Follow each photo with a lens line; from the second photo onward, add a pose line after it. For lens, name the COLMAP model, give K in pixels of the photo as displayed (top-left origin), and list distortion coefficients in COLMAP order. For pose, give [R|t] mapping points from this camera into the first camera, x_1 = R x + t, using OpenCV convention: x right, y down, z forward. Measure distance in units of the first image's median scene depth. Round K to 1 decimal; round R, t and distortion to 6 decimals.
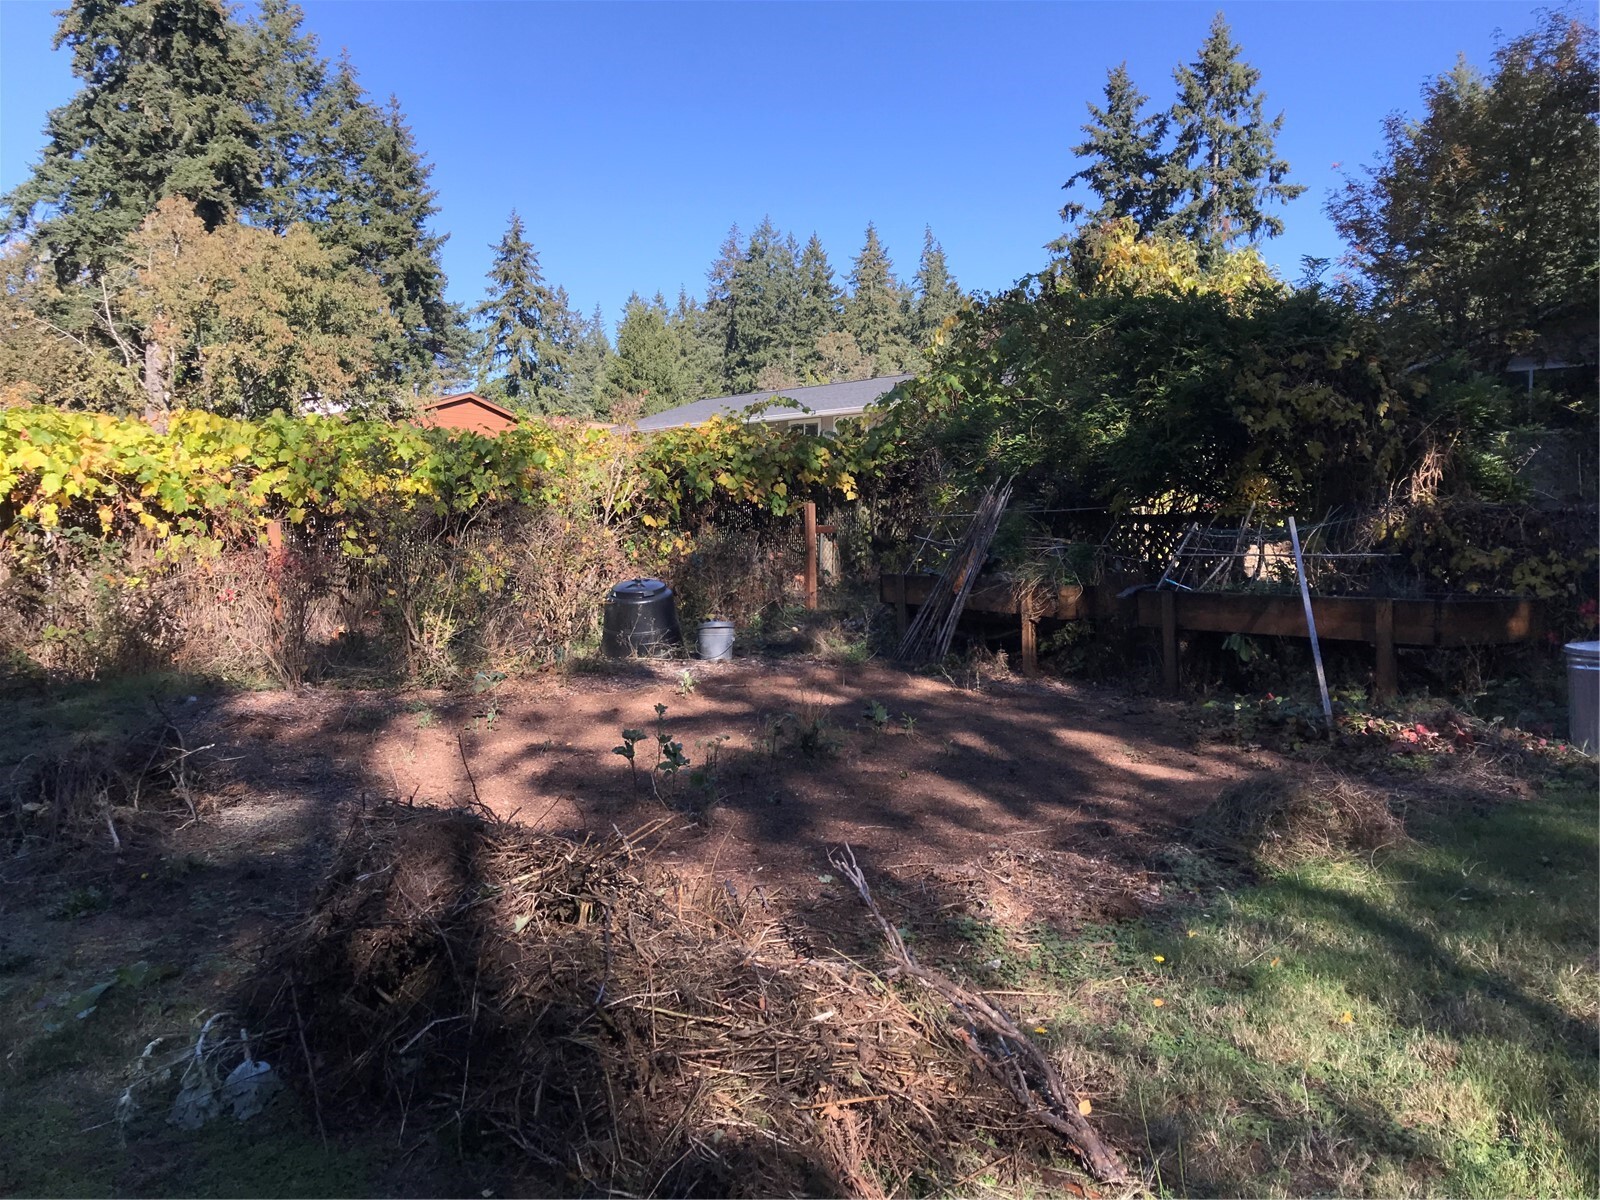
lens RADIAL K [[1320.8, 0, 808.8], [0, 1320.8, 611.9], [0, 0, 1]] dist [-0.043626, 0.007326]
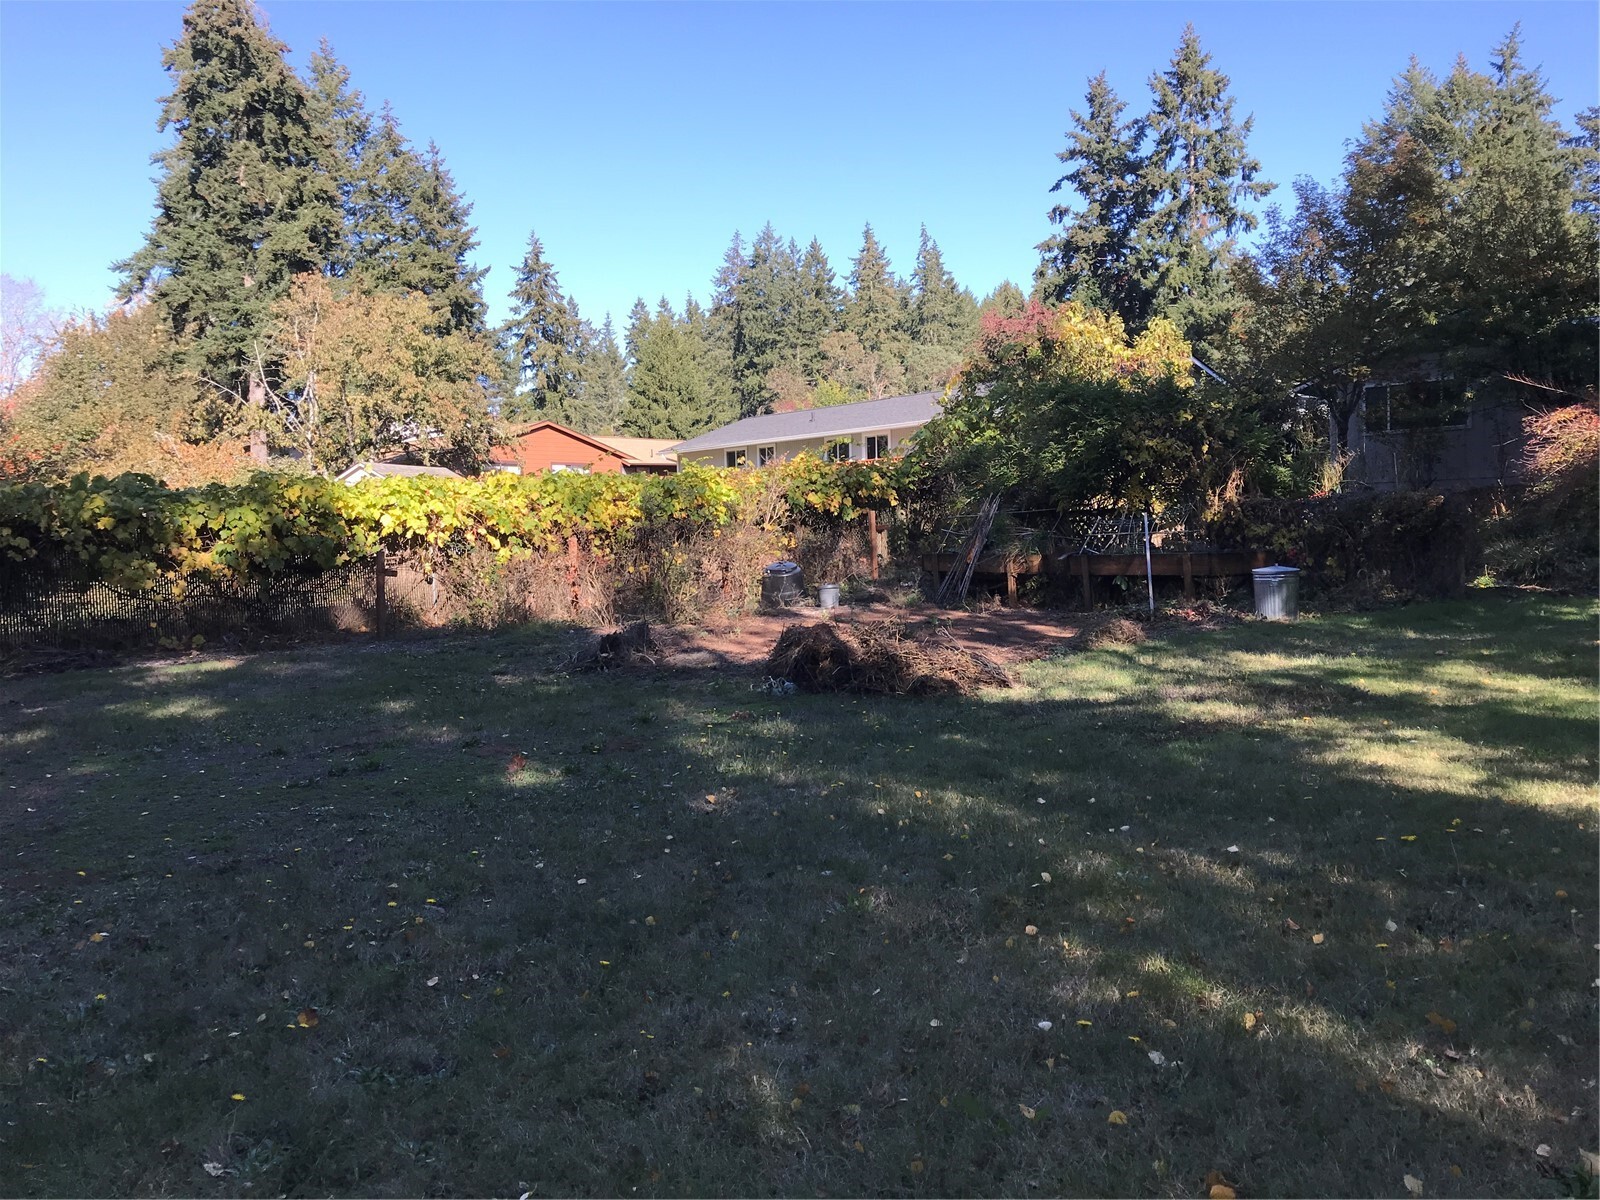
lens RADIAL K [[1320.8, 0, 791.7], [0, 1320.8, 591.1], [0, 0, 1]] dist [-0.043626, 0.007326]
pose [[0.998999, -0.040274, -0.019476, -0.017146], [0.040080, 0.999144, -0.010249, 0.006168], [0.019872, 0.009458, 0.999758, -0.141966]]
